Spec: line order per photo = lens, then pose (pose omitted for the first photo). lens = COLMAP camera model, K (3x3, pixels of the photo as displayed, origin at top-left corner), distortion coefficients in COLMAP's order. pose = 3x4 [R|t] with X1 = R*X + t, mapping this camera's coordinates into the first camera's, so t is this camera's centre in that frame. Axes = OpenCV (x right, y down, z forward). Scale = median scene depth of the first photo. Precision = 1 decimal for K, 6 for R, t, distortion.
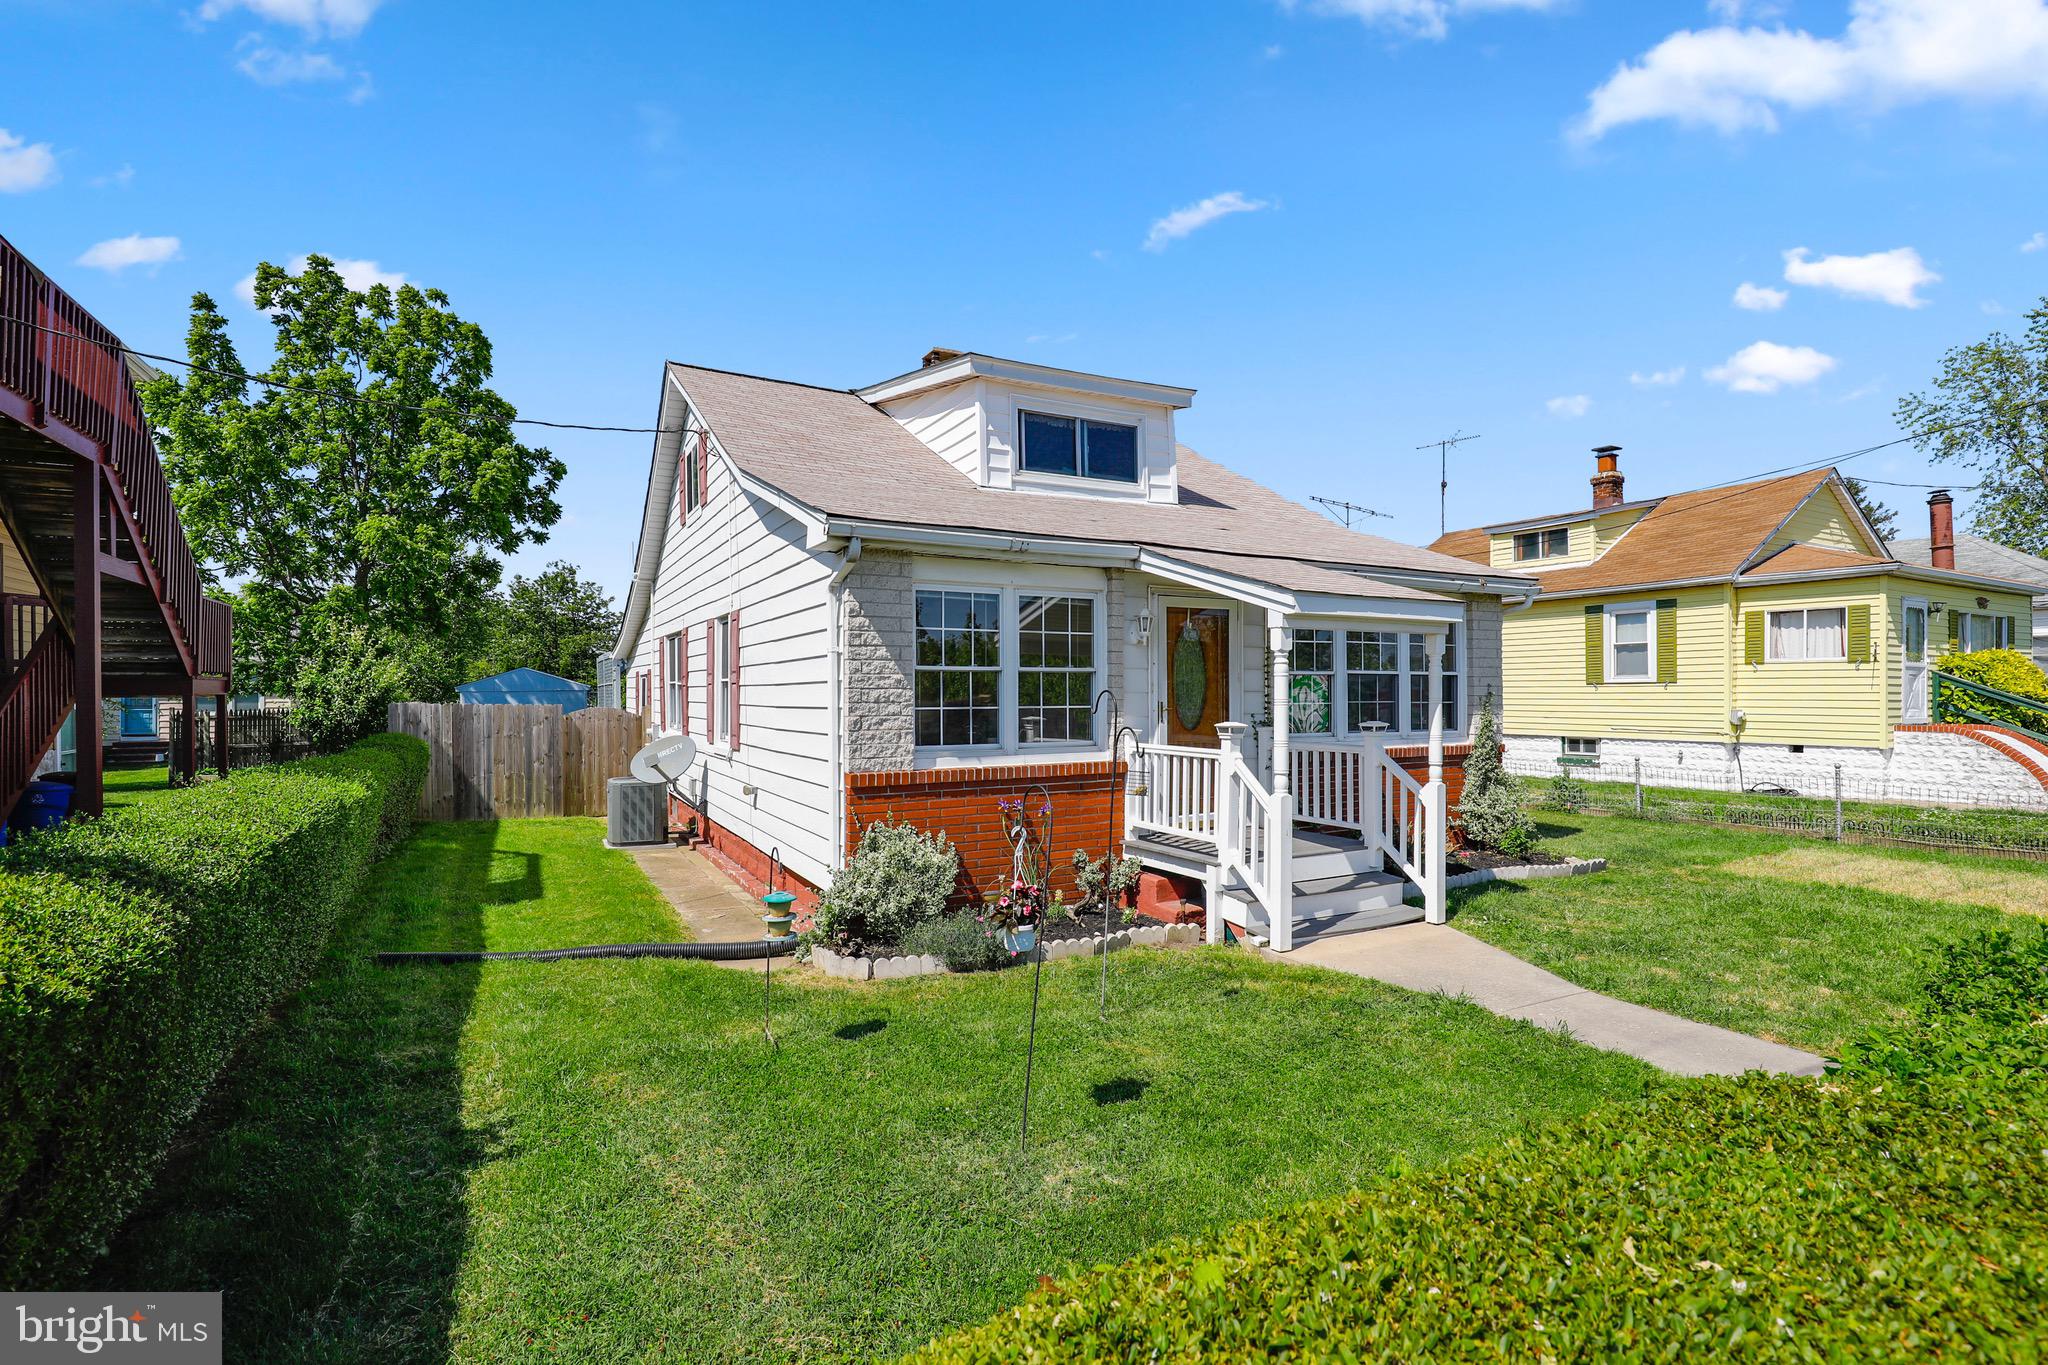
lens RADIAL K [[967.5, 0, 1024.0], [0, 967.5, 682.5], [0, 0, 1]] dist [-0.037448, -0.000283]
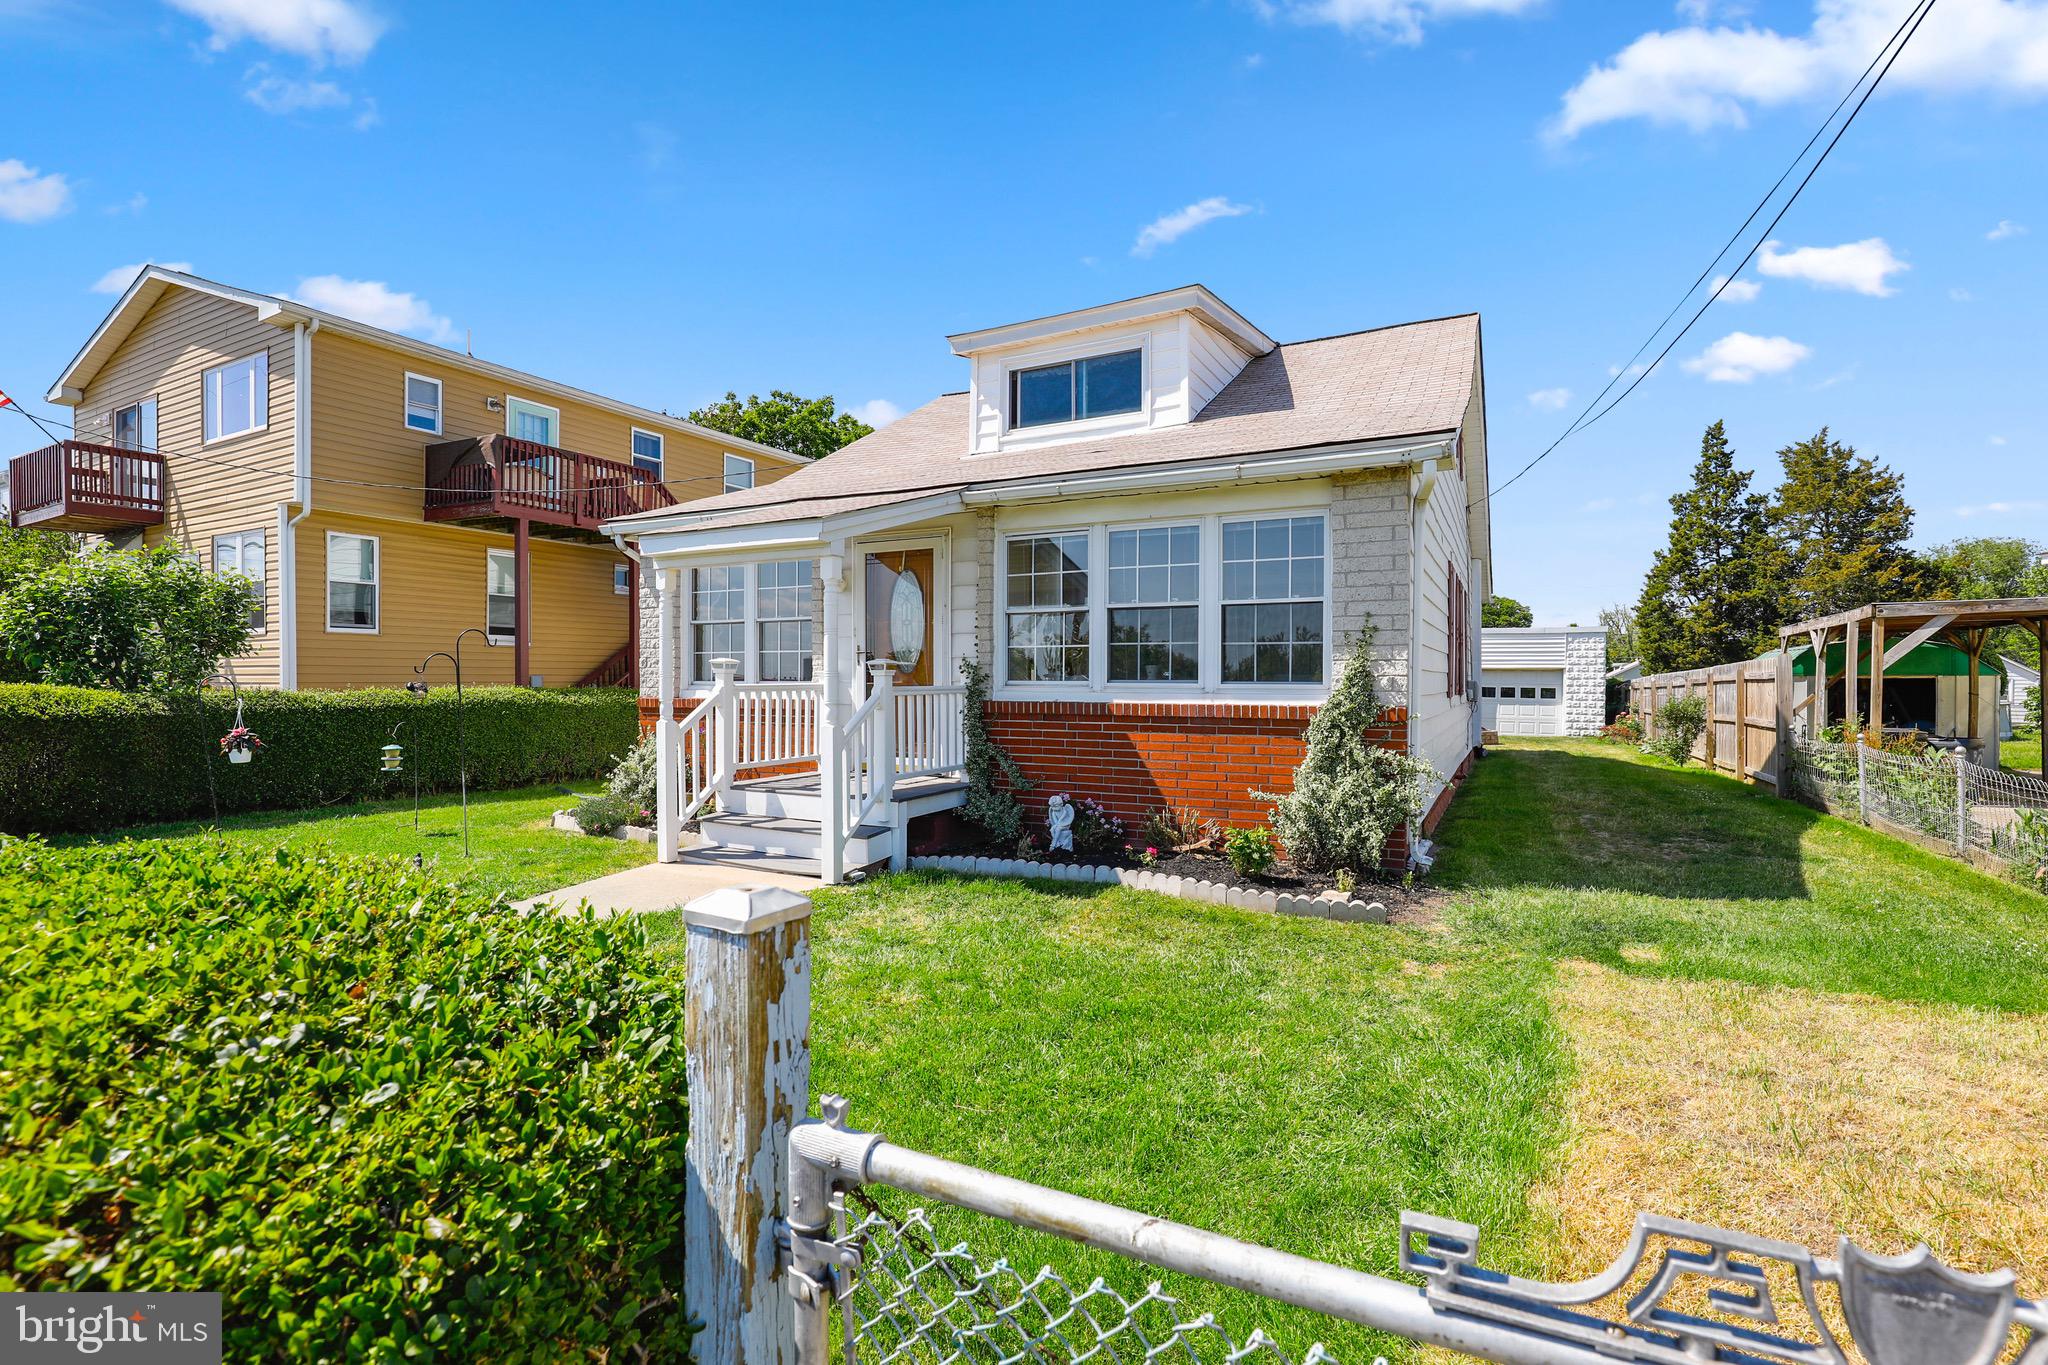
lens RADIAL K [[937.4, 0, 1026.8], [0, 937.4, 690.2], [0, 0, 1]] dist [-0.028022, 0.000433]
pose [[0.563822, 0.015073, -0.825759, 0.745886], [0.005664, 0.999739, 0.022117, 0.032397], [0.825877, -0.017147, 0.563590, 0.397963]]
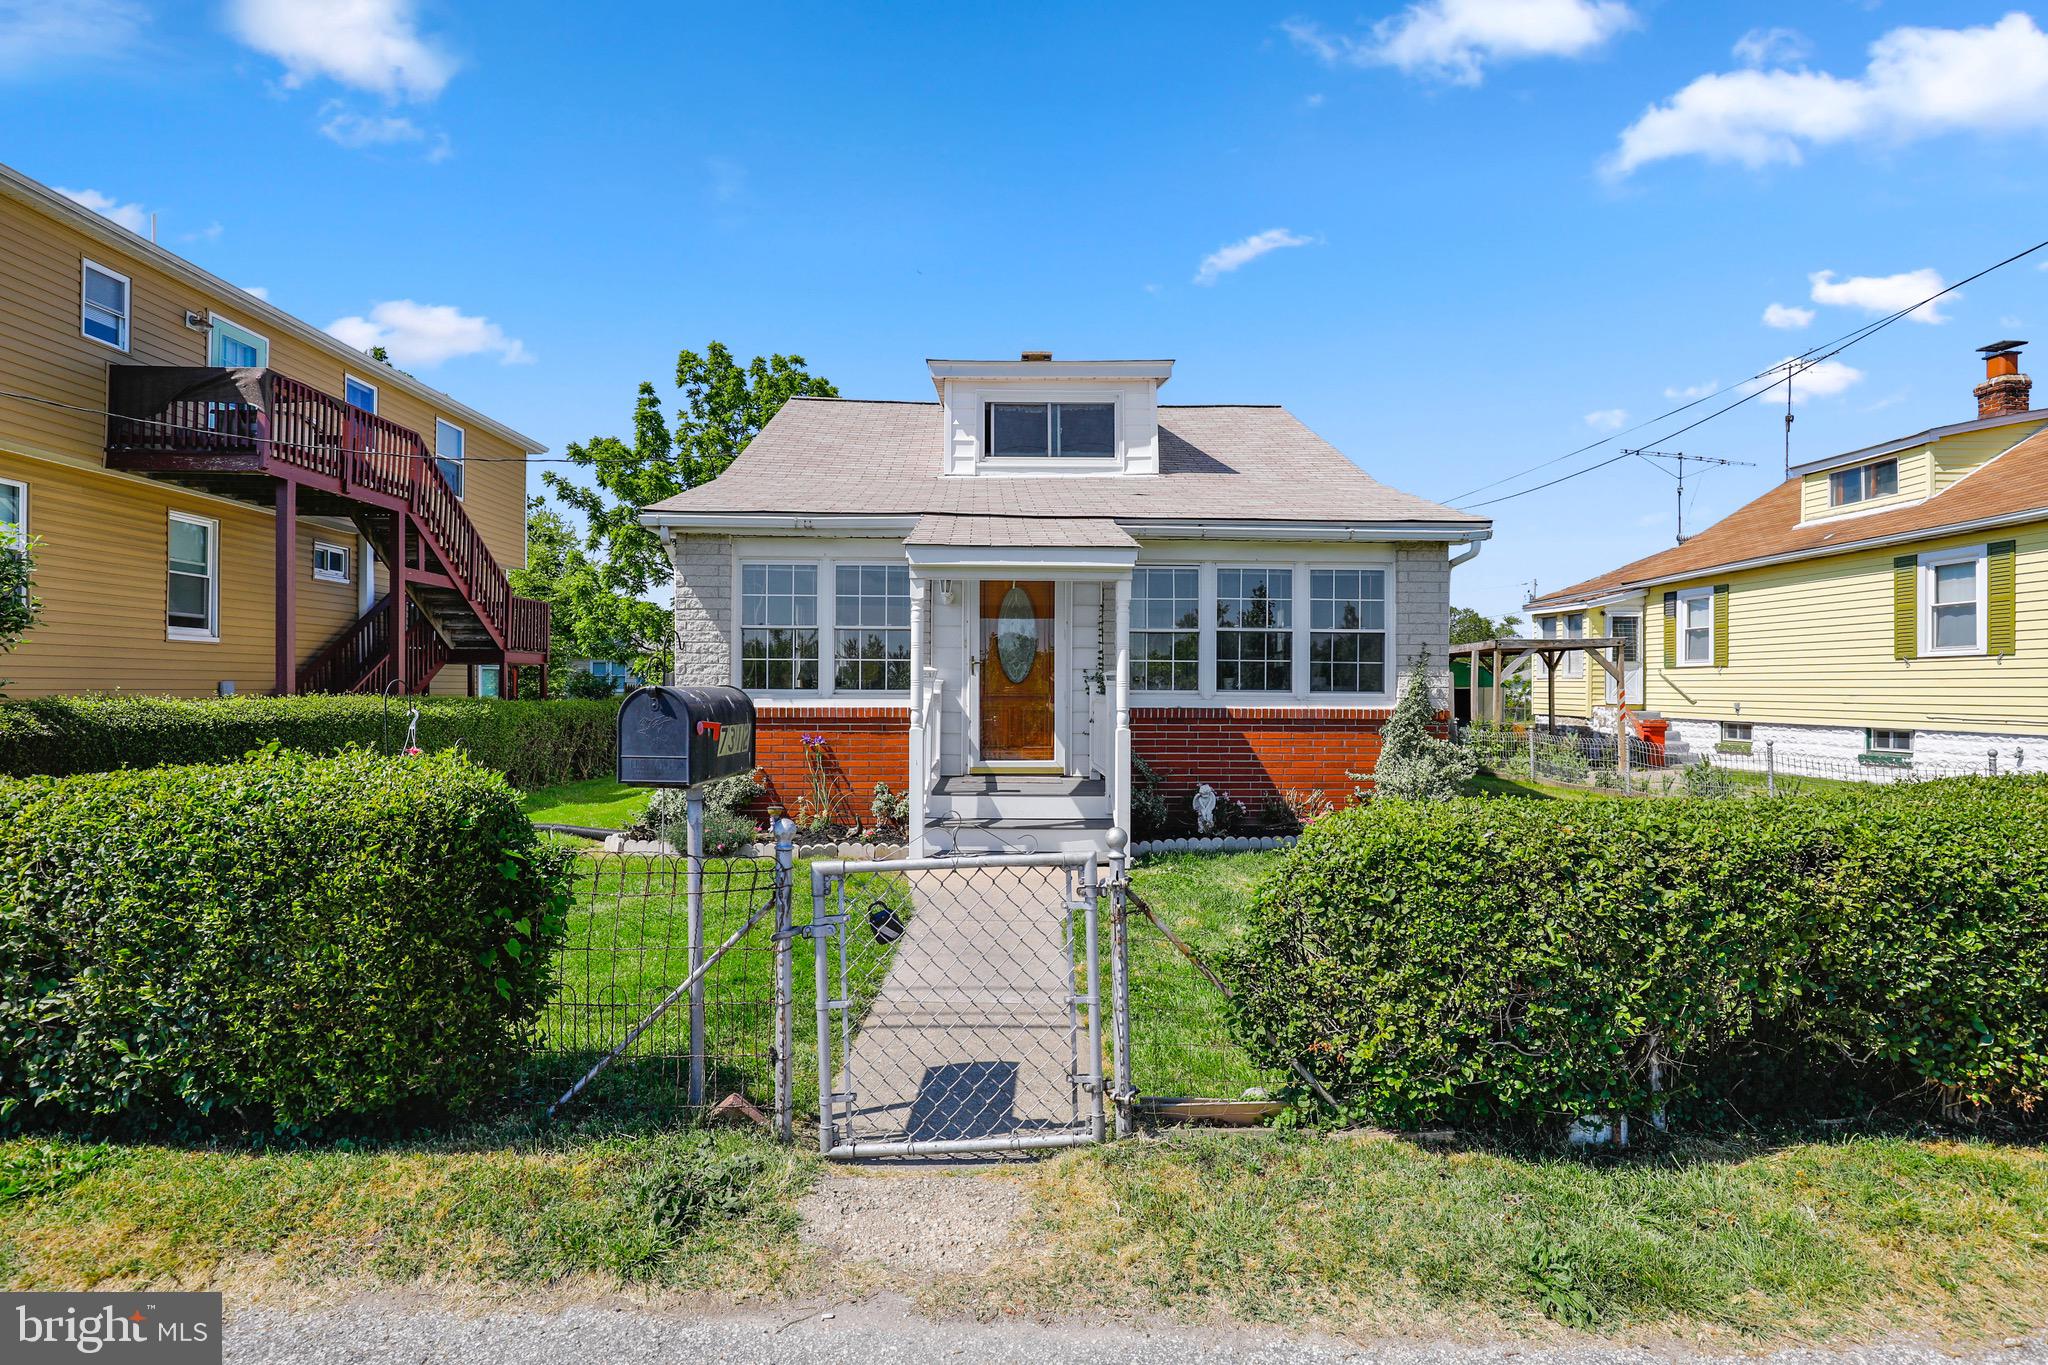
lens RADIAL K [[937.4, 0, 1026.8], [0, 937.4, 690.2], [0, 0, 1]] dist [-0.028022, 0.000433]
pose [[0.893364, 0.009458, -0.449234, 0.468500], [-0.003848, 0.999903, 0.013399, 0.030493], [0.449317, -0.010242, 0.893314, 0.048537]]
